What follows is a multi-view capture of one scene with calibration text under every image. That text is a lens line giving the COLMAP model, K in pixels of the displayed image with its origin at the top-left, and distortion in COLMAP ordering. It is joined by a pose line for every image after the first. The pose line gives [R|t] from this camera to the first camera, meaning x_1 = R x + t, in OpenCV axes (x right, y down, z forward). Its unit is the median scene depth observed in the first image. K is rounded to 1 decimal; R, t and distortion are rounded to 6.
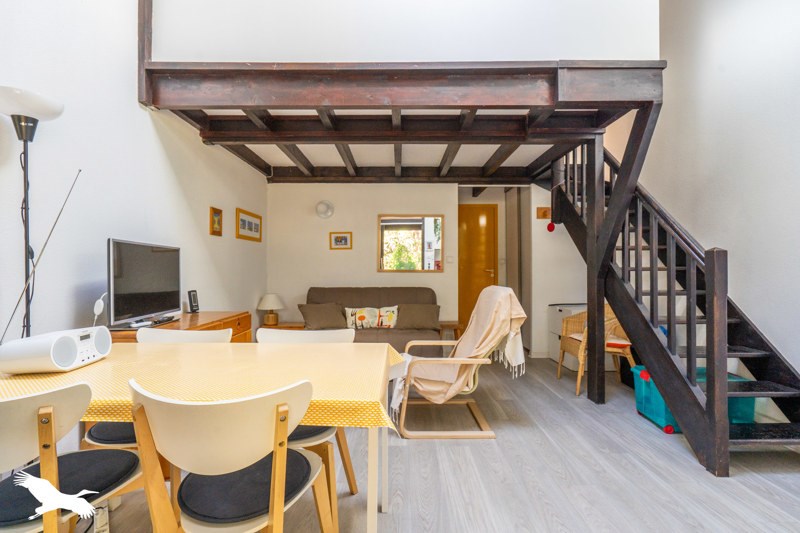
lens RADIAL K [[371.6, 0, 414.8], [0, 371.6, 205.3], [0, 0, 1]] dist [0.018677, -0.000410]
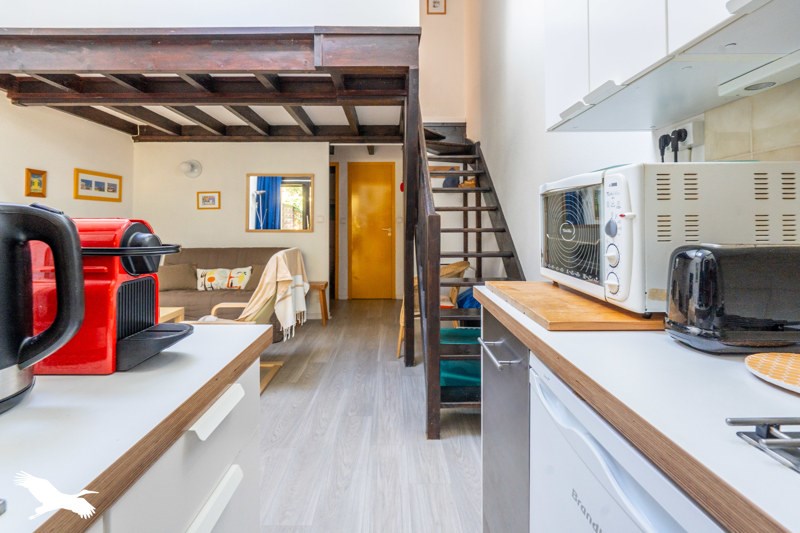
lens RADIAL K [[371.6, 0, 367.9], [0, 371.6, 153.6], [0, 0, 1]] dist [0.018677, -0.000410]
pose [[0.999974, 0.002239, -0.006868, 0.341862], [-0.002444, 0.999546, -0.030037, -0.005485], [0.006798, 0.030053, 0.999525, -0.009730]]
